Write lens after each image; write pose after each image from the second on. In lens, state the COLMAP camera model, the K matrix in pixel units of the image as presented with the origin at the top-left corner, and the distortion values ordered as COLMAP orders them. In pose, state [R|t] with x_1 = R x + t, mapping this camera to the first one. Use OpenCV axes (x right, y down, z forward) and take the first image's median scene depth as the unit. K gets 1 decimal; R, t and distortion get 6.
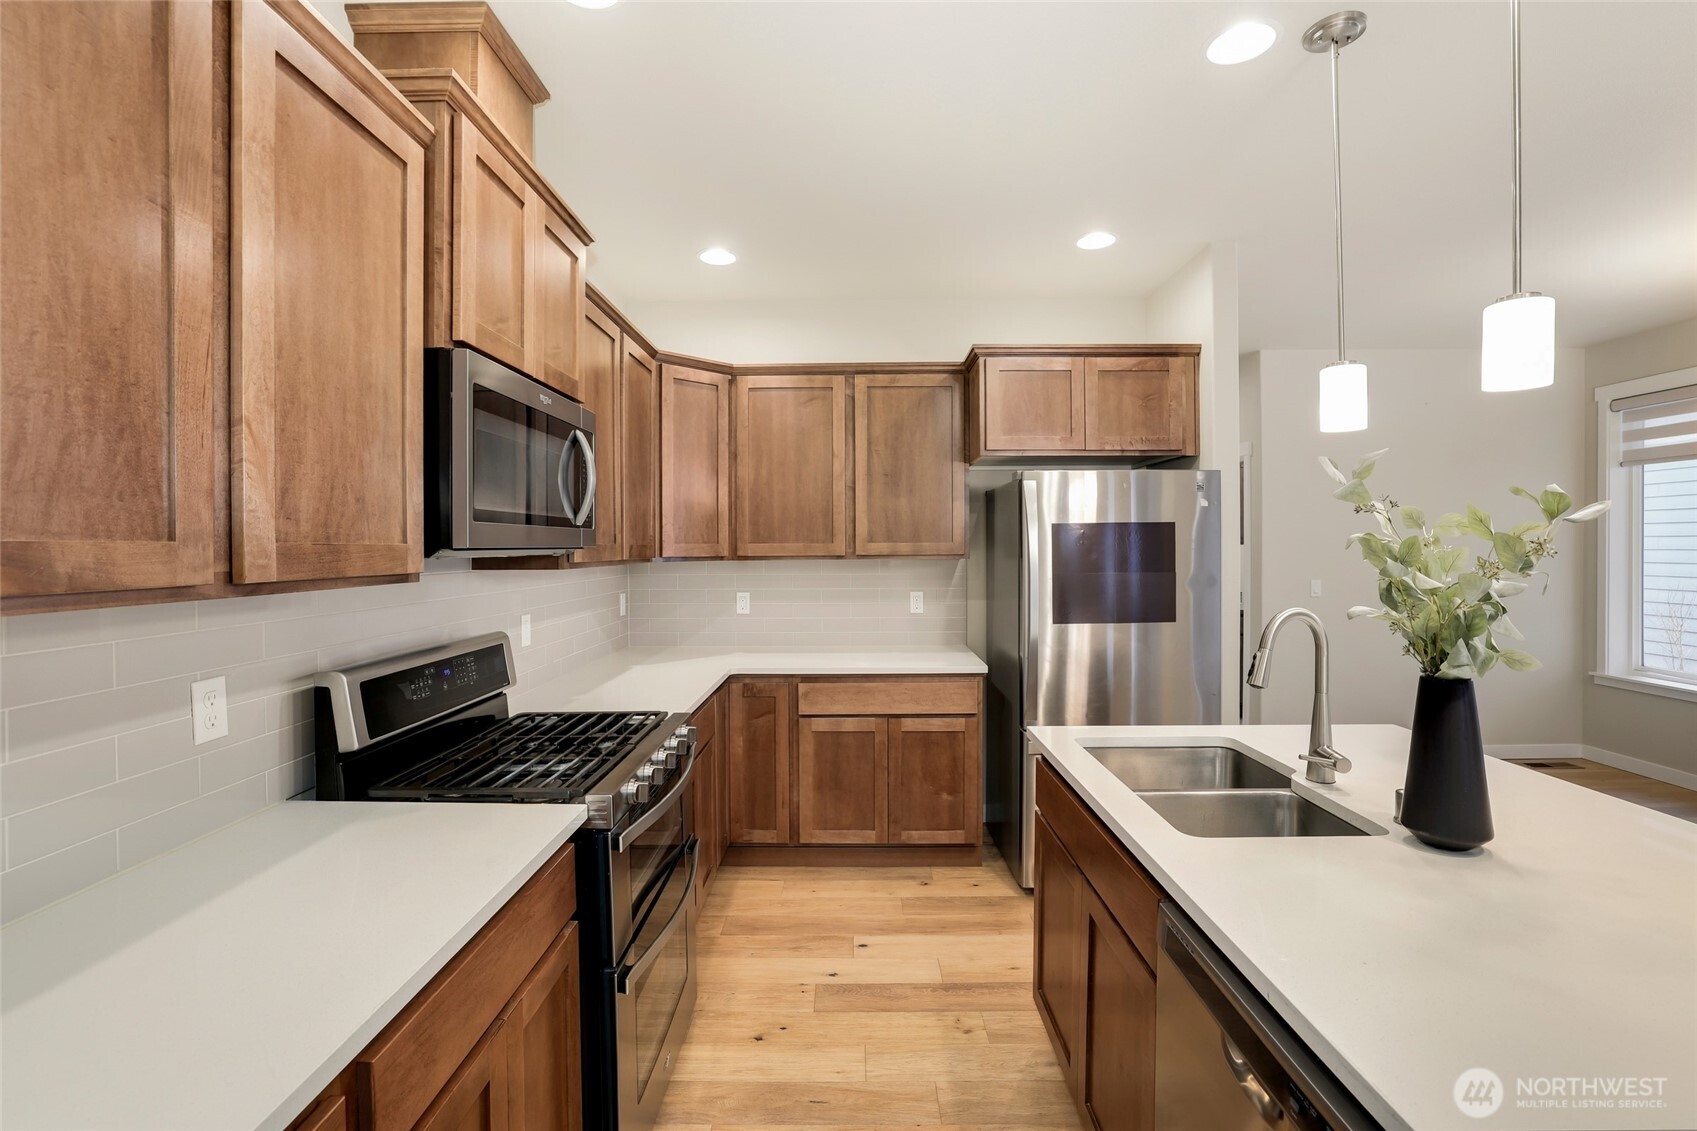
lens RADIAL K [[761.6, 0, 848.5], [0, 761.6, 565.5], [0, 0, 1]] dist [0.000368, 0.000006]
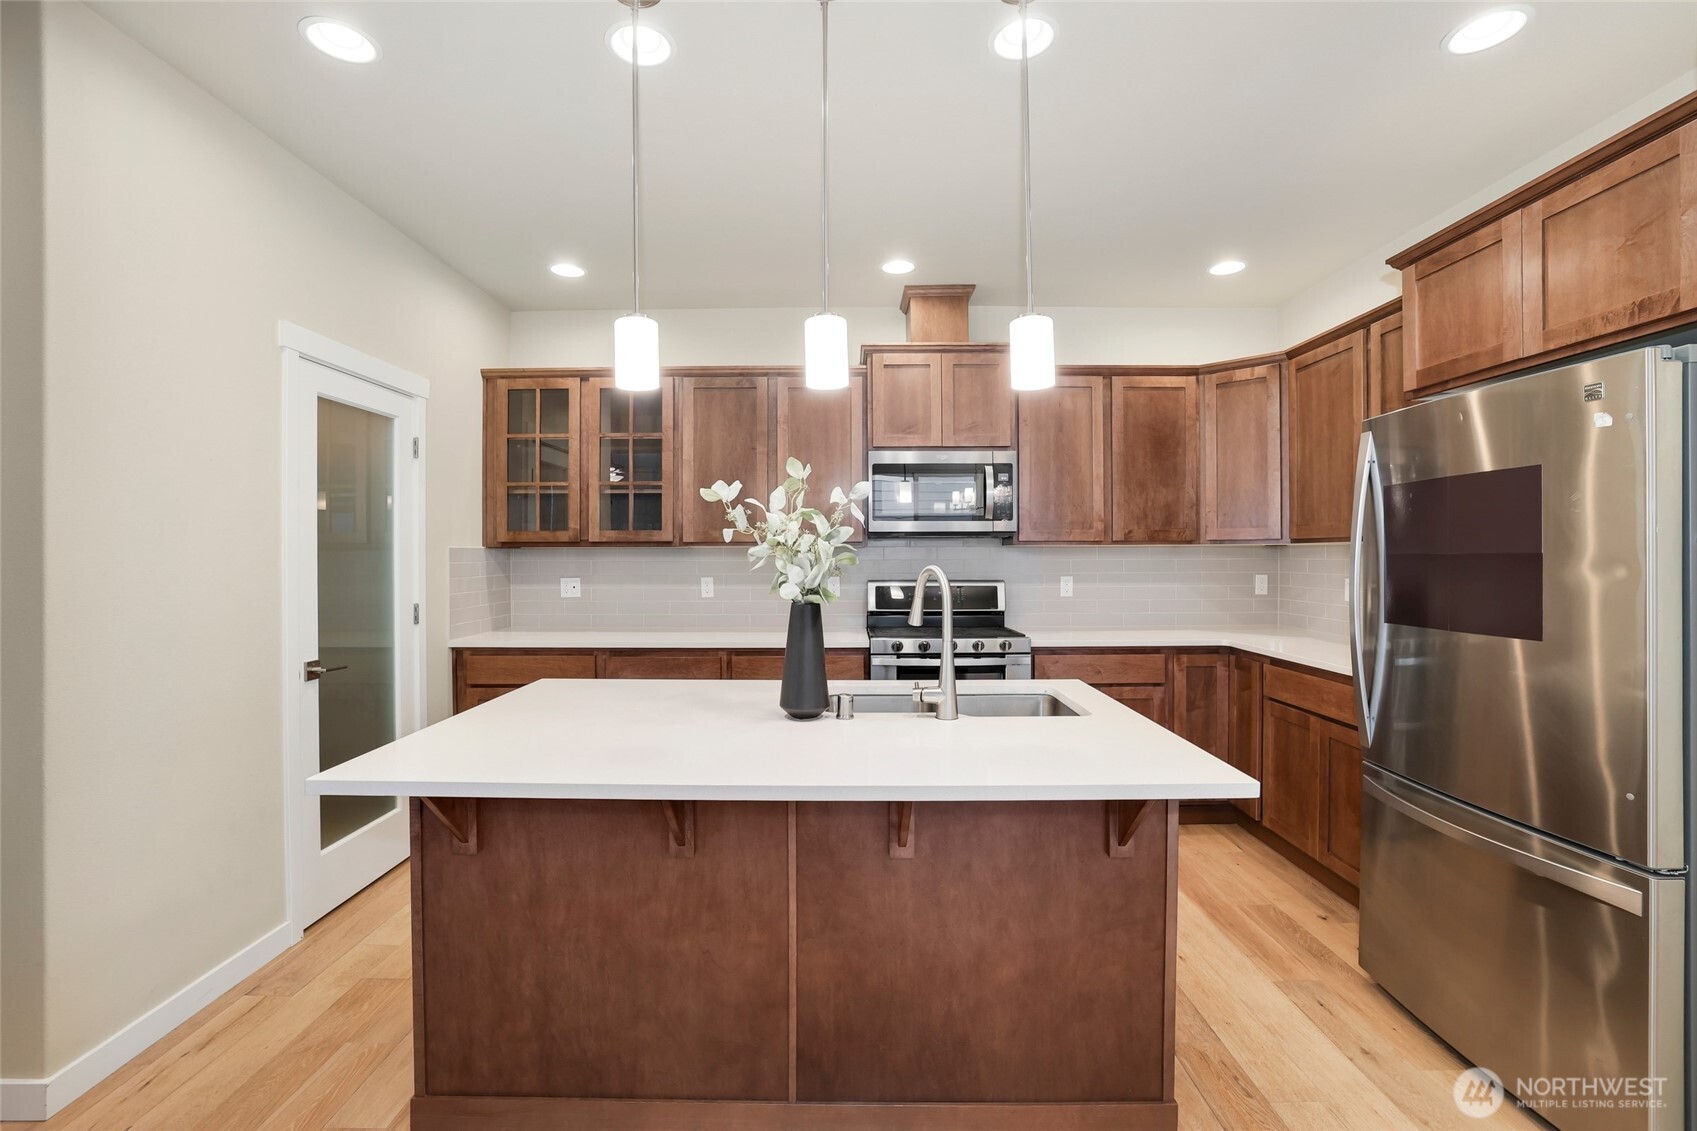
lens RADIAL K [[761.6, 0, 848.5], [0, 761.6, 565.5], [0, 0, 1]] dist [0.000368, 0.000006]
pose [[0.000868, 0.019938, -0.999801, 0.937334], [-0.027732, 0.999417, 0.019906, 0.020558], [0.999615, 0.027709, 0.001421, 0.450835]]
